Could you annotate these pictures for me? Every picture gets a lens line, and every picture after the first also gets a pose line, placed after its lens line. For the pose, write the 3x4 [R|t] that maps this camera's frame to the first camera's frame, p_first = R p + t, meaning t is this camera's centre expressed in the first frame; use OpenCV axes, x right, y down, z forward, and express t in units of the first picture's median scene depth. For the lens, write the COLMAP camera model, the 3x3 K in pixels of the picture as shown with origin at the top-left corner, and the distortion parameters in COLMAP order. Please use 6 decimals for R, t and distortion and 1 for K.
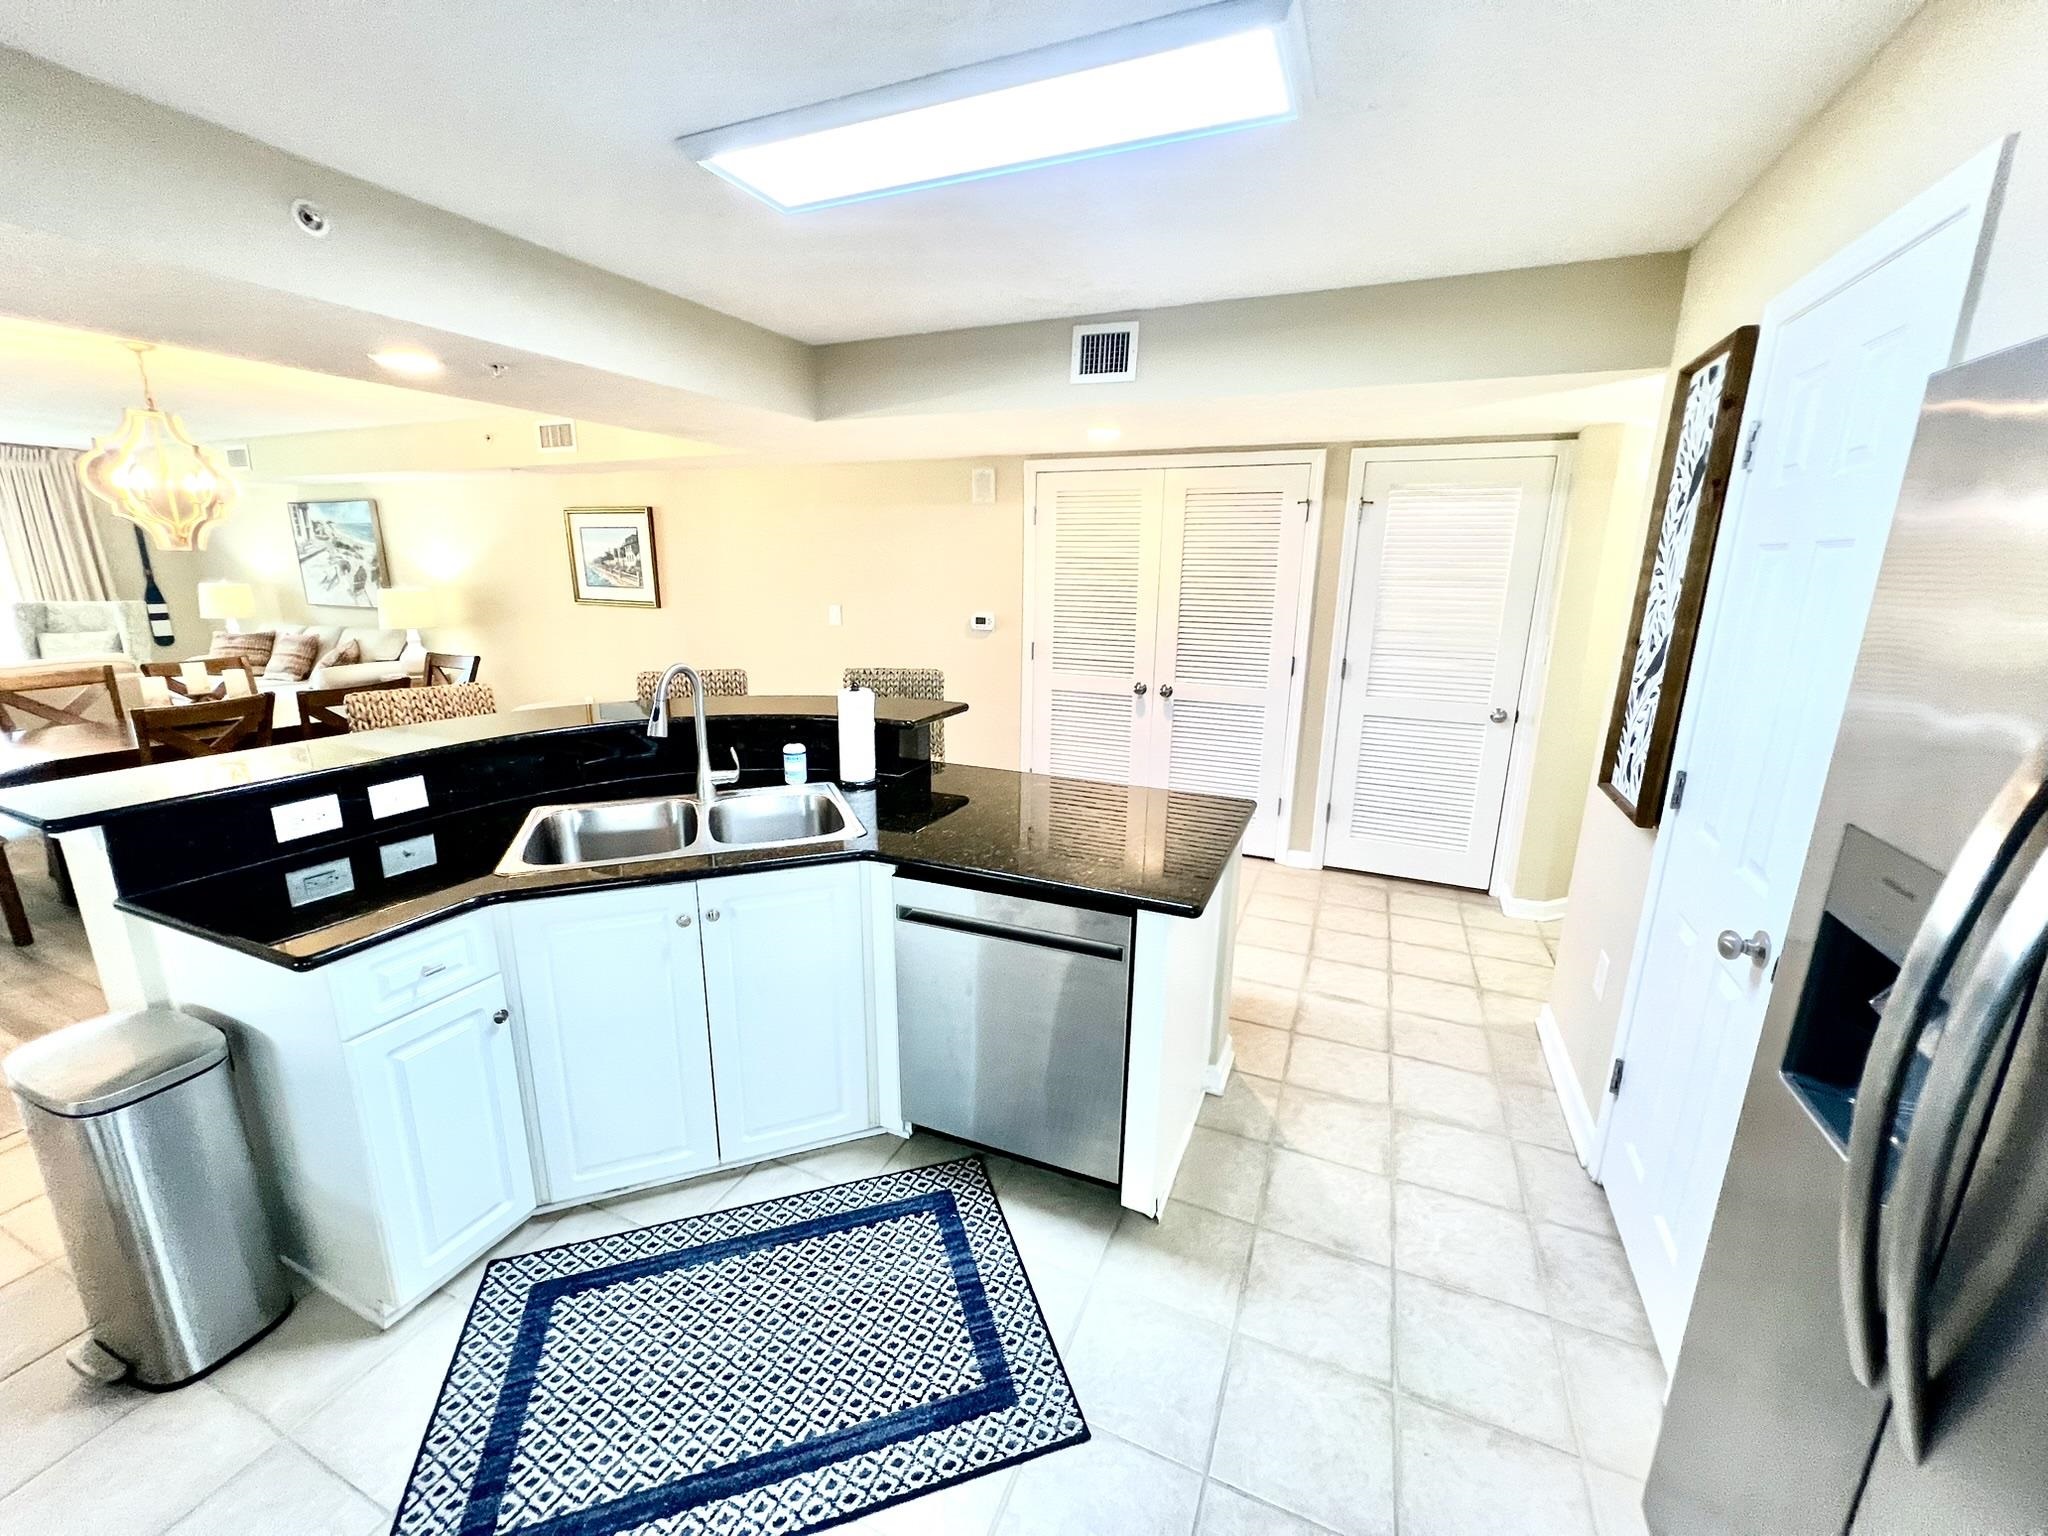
lens RADIAL K [[818.6, 0, 1020.2], [0, 818.6, 762.8], [0, 0, 1]] dist [-0.002657, 0.000702]
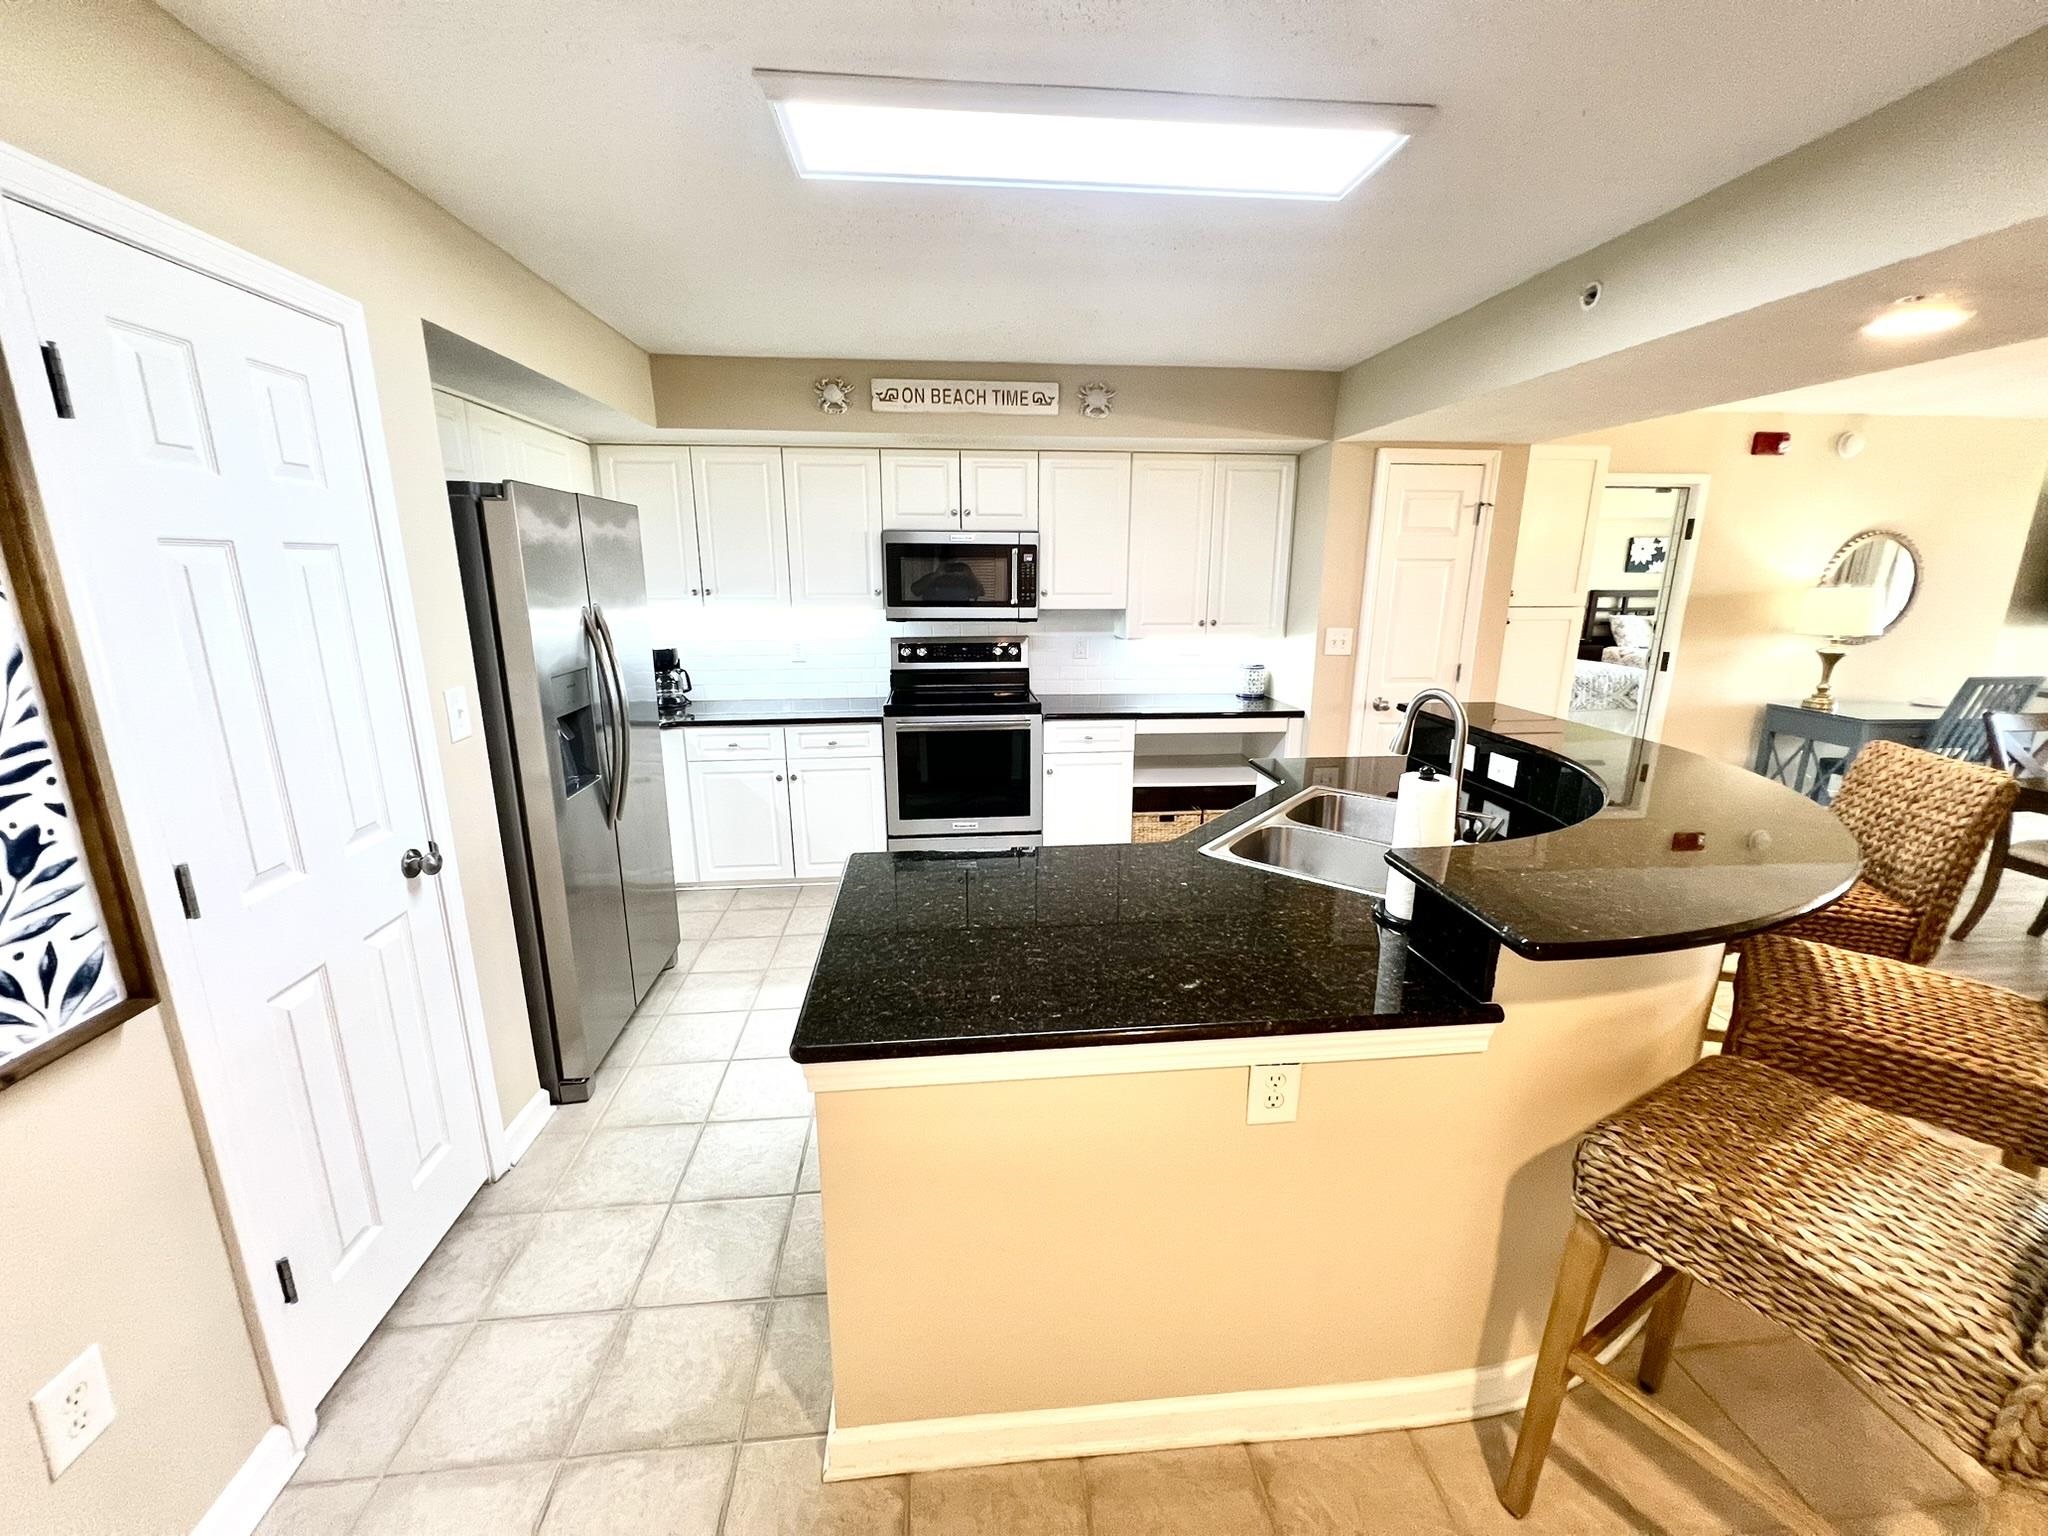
lens RADIAL K [[818.6, 0, 1021.3], [0, 818.6, 761.6], [0, 0, 1]] dist [-0.002657, 0.000702]
pose [[-0.874263, 0.098147, -0.475428, 0.424129], [-0.129312, 0.896883, 0.422942, -0.370196], [0.467914, 0.431241, -0.771419, 1.508852]]
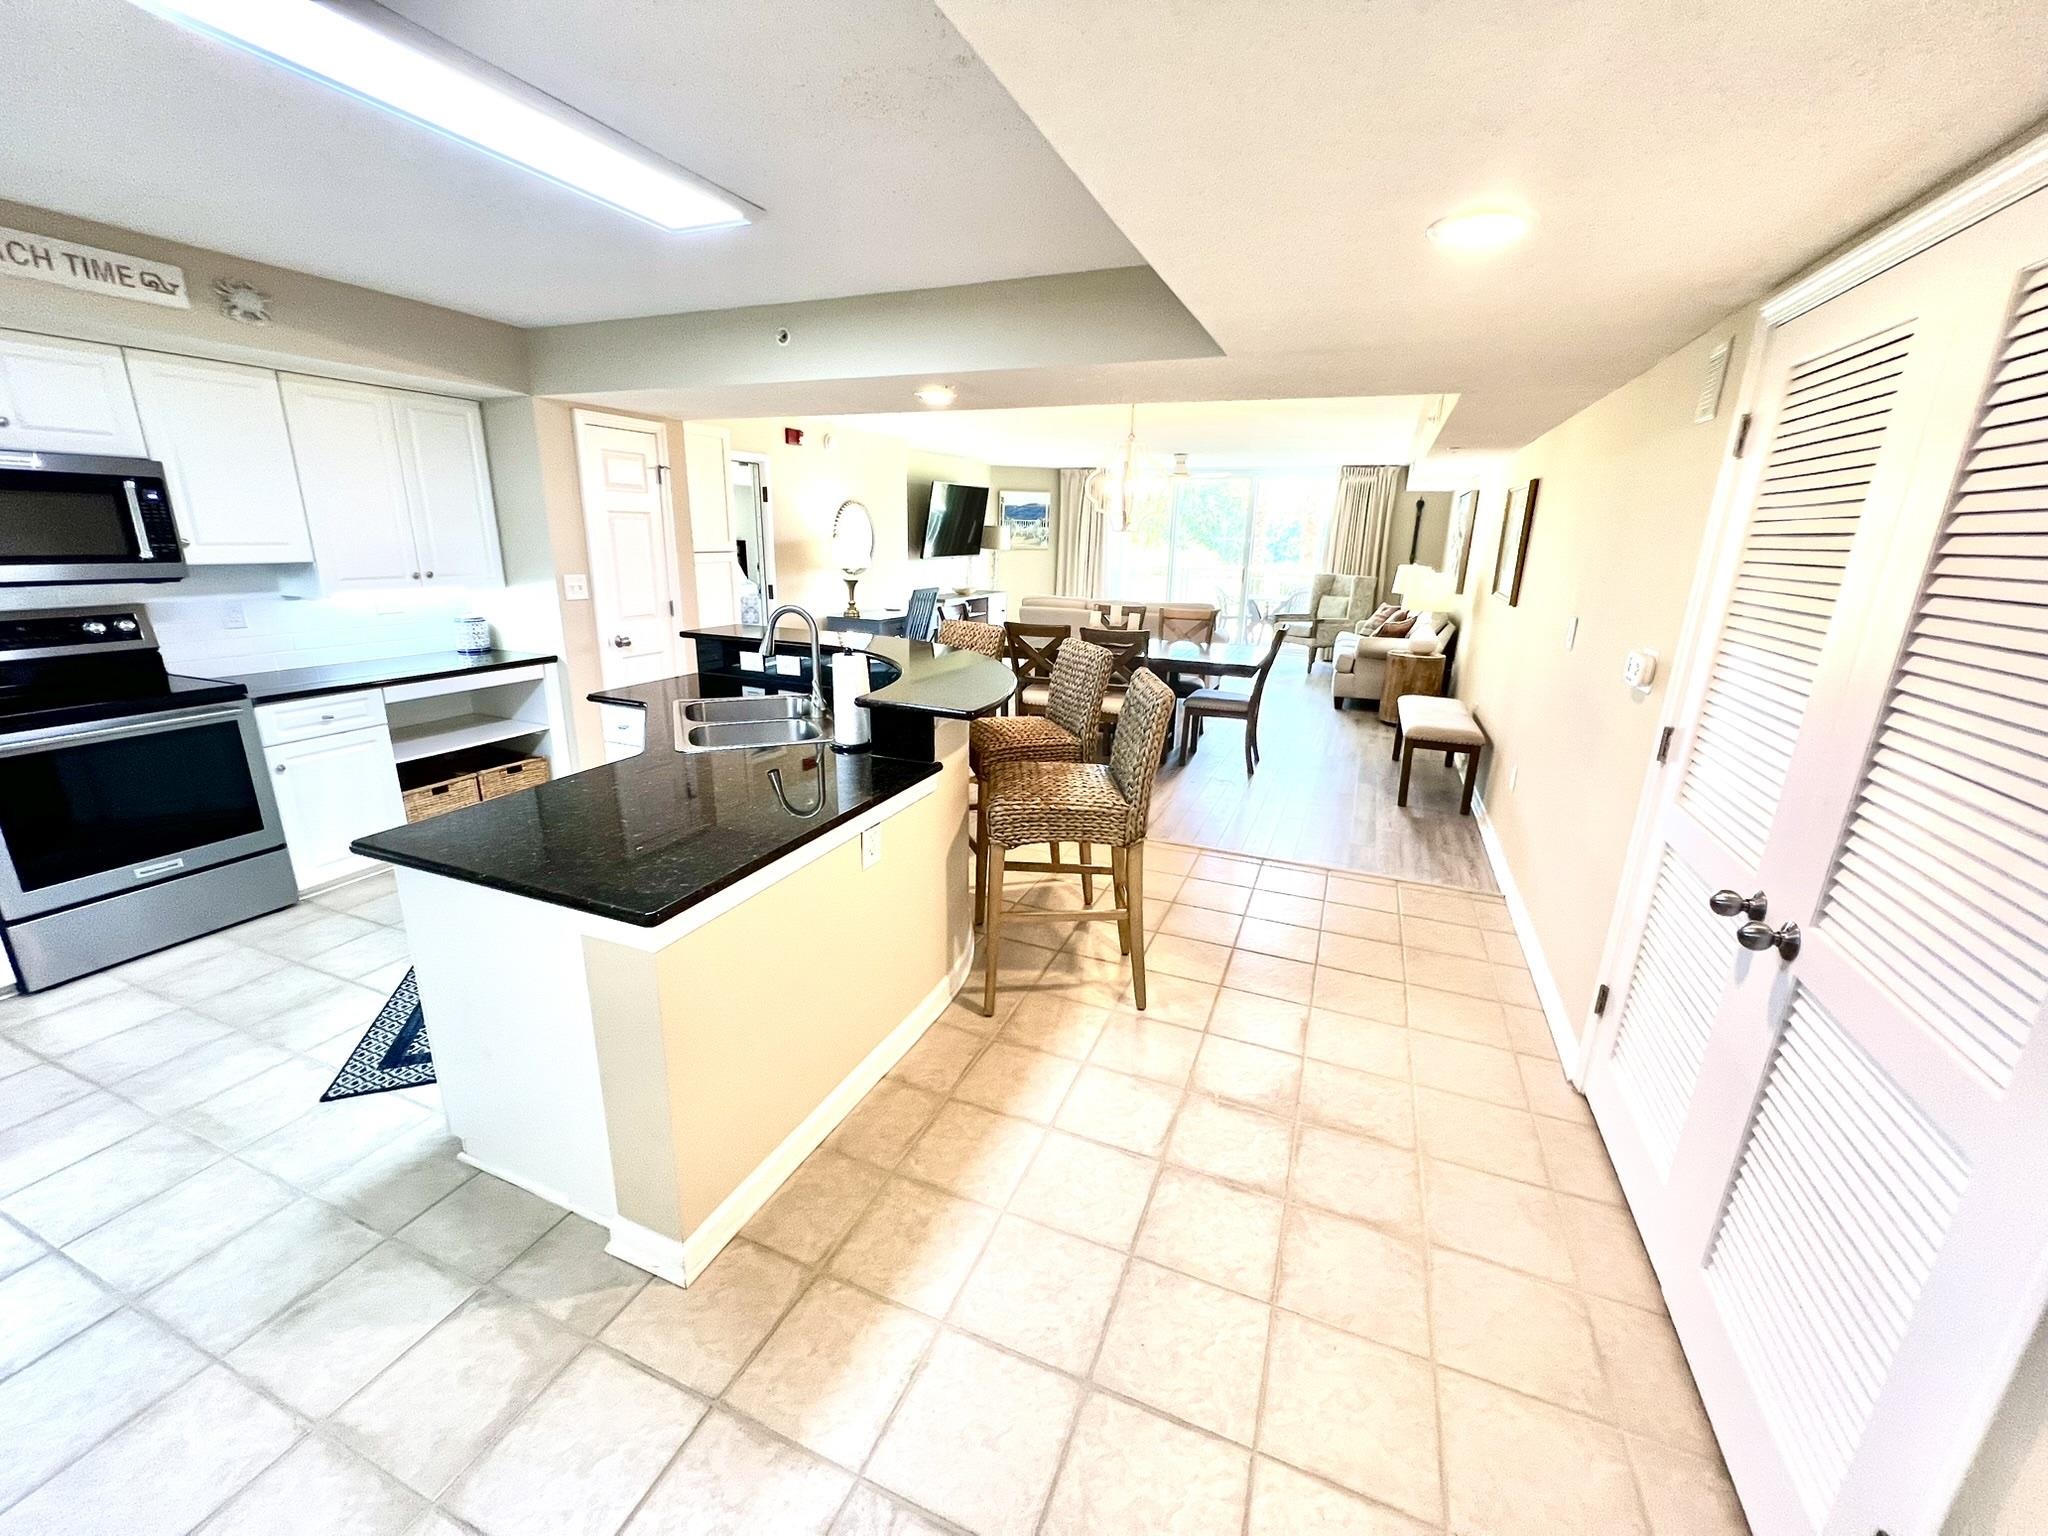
lens RADIAL K [[818.6, 0, 1020.6], [0, 818.6, 762.7], [0, 0, 1]] dist [-0.002657, 0.000702]
pose [[0.016690, 0.260743, -0.965264, 0.926293], [-0.260352, 0.933229, 0.247588, -0.305792], [0.965370, 0.247176, 0.083461, 1.303132]]
